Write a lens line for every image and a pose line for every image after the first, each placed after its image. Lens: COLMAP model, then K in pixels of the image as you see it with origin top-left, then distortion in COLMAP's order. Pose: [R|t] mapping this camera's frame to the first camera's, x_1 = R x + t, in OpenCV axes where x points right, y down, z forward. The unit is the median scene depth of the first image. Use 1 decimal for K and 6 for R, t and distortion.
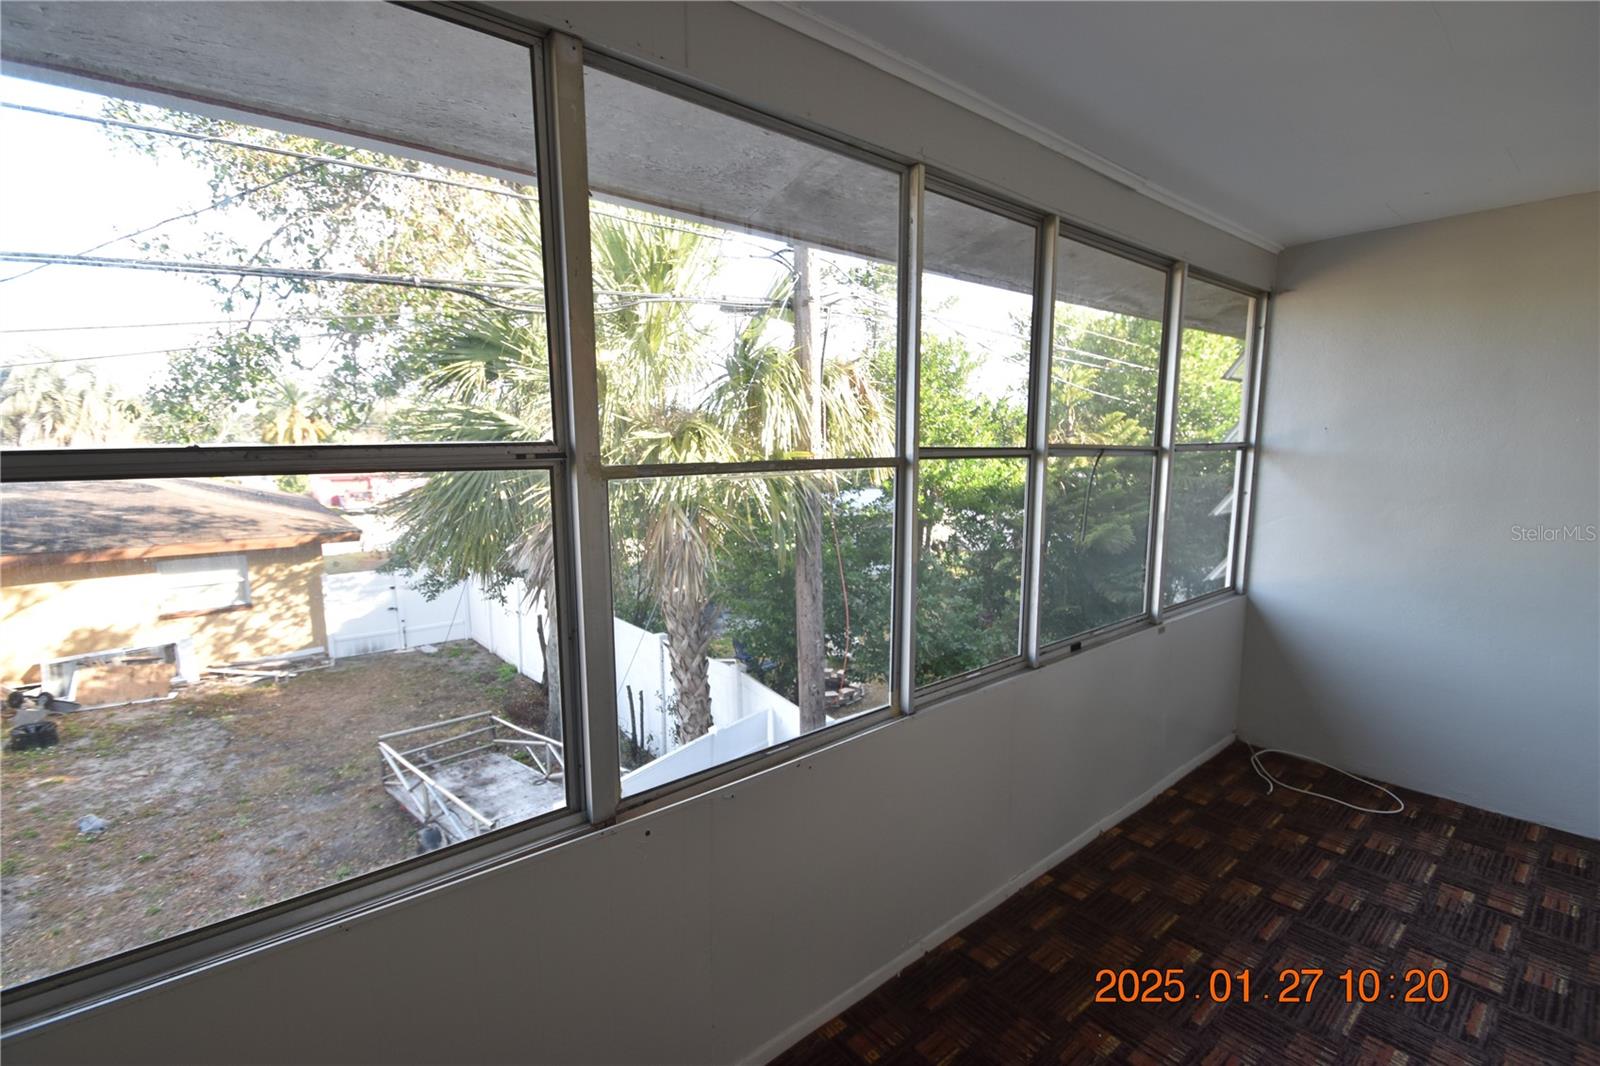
lens RADIAL K [[702.1, 0, 811.5], [0, 702.1, 543.6], [0, 0, 1]] dist [0.011361, -0.012040]
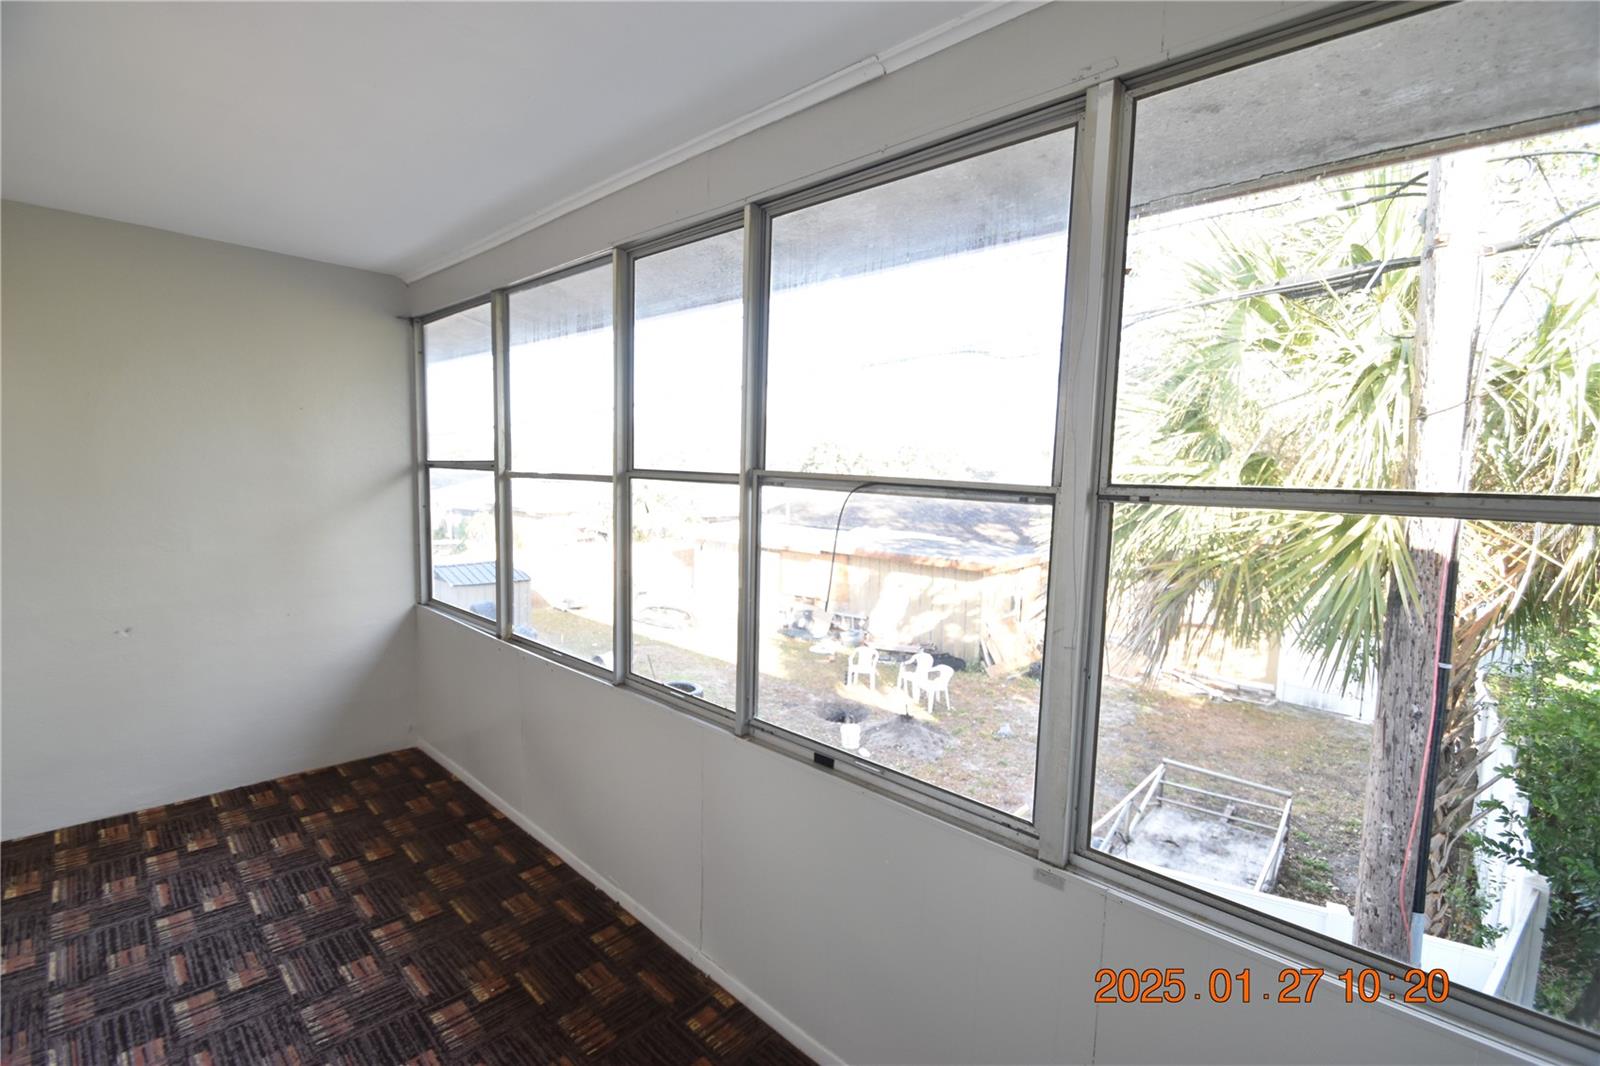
lens RADIAL K [[702.1, 0, 791.9], [0, 702.1, 537.5], [0, 0, 1]] dist [0.011361, -0.012040]
pose [[0.101549, 0.092250, -0.990544, 0.250610], [-0.164161, 0.983595, 0.074773, -0.027977], [0.981193, 0.155016, 0.115027, 0.206450]]
